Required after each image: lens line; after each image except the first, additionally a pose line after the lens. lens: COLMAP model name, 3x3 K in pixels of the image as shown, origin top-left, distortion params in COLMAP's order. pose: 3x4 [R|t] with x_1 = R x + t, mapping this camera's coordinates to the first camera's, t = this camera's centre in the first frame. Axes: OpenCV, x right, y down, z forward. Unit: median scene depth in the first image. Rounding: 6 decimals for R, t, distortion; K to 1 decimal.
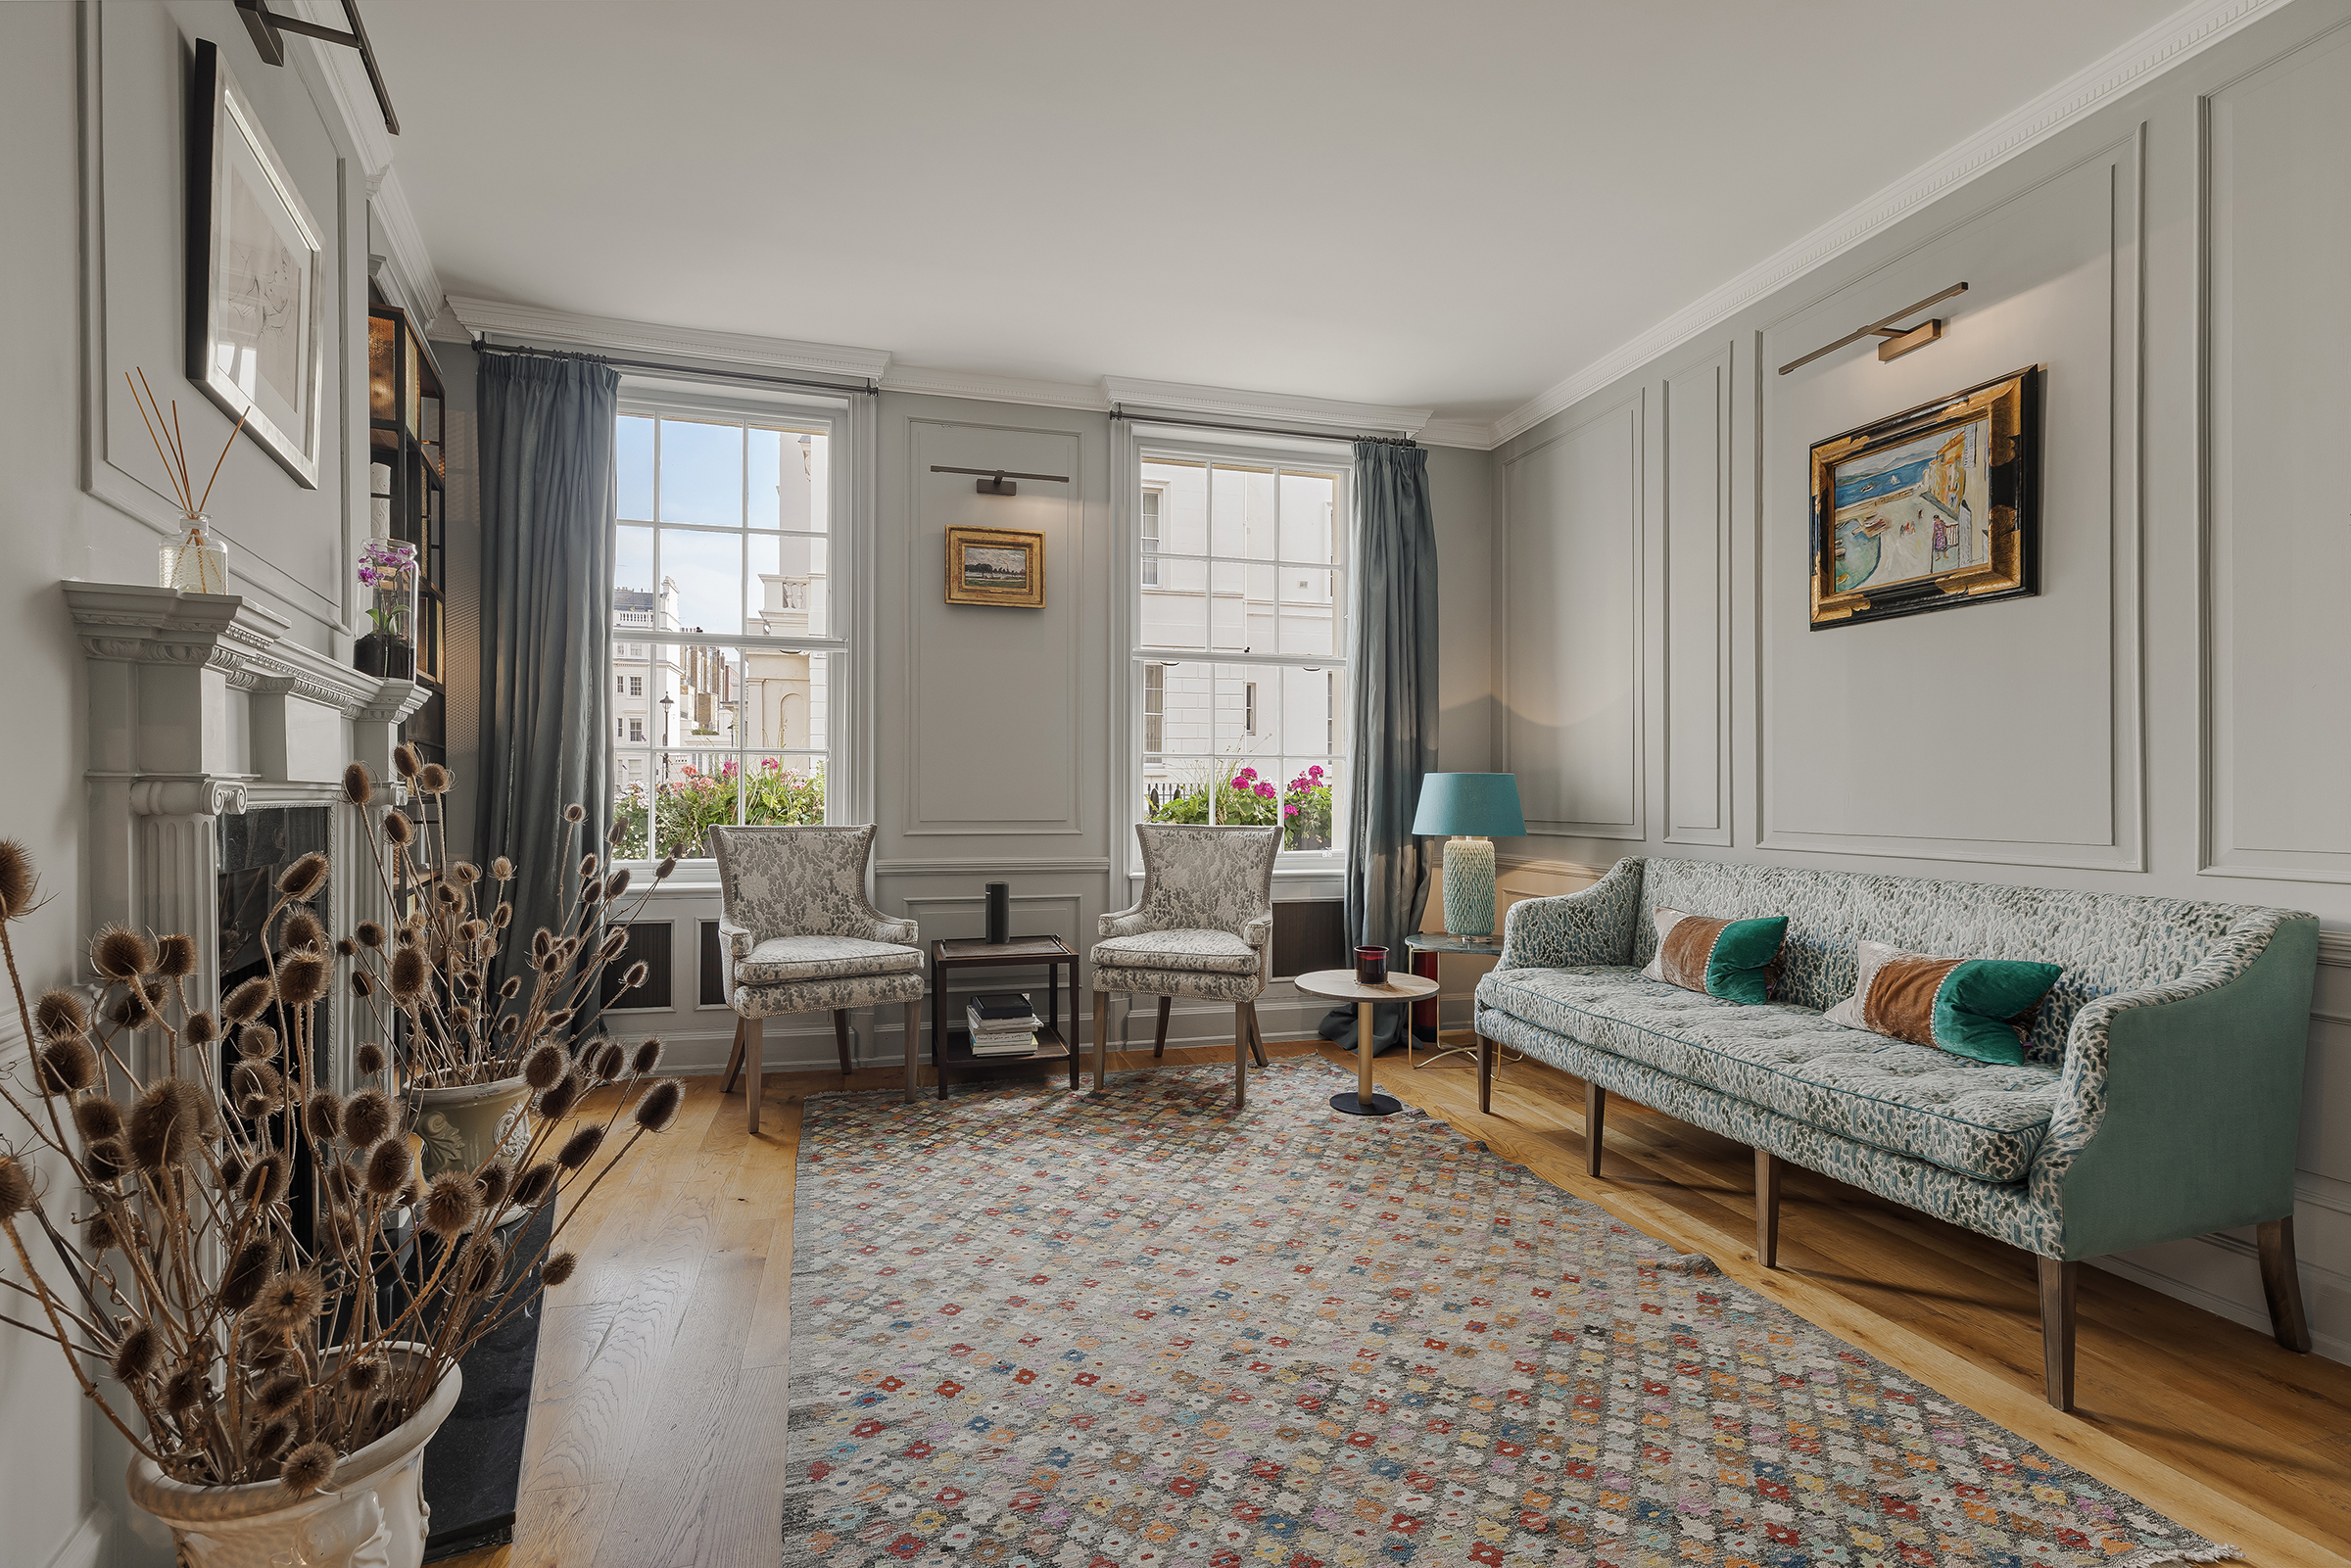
lens RADIAL K [[1136.8, 0, 1177.0], [0, 1136.8, 796.2], [0, 0, 1]] dist [0.004561, -0.001596]
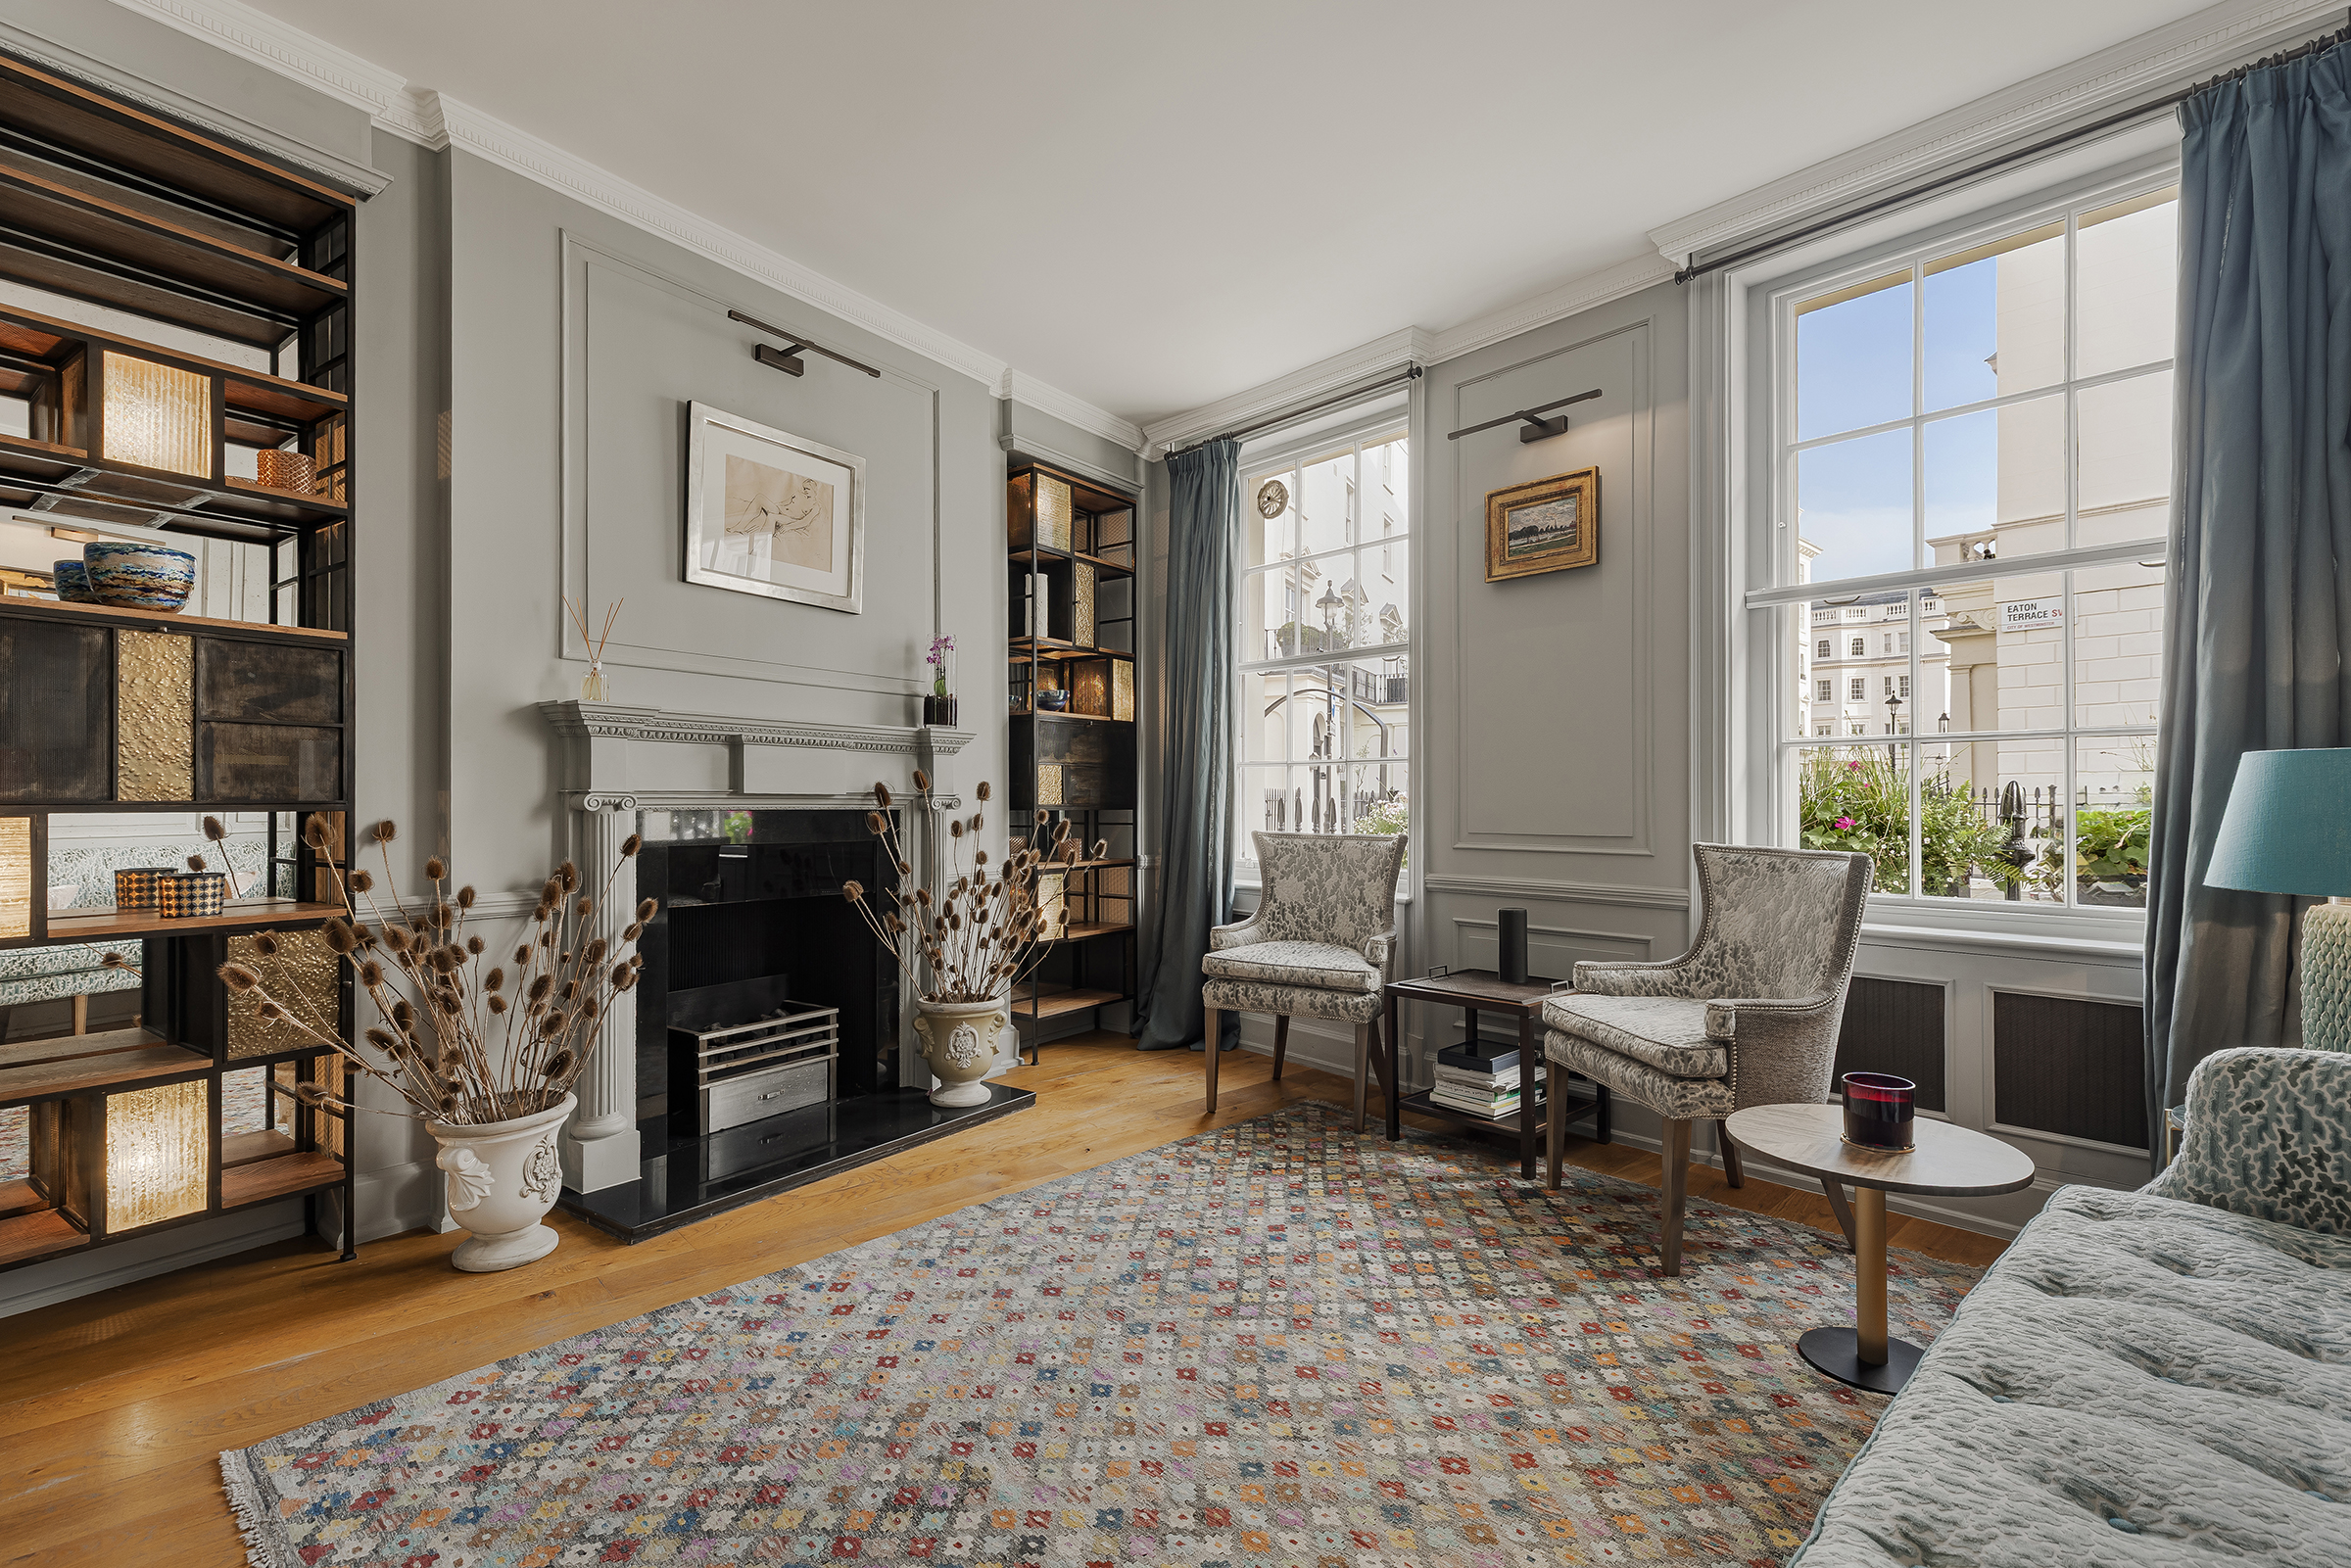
lens RADIAL K [[1136.8, 0, 1112.9], [0, 1136.8, 797.3], [0, 0, 1]] dist [0.004561, -0.001596]
pose [[0.376320, -0.006581, -0.926466, 0.609888], [-0.005353, 0.999943, -0.009277, 0.004923], [0.926474, 0.008450, 0.376263, 0.506084]]
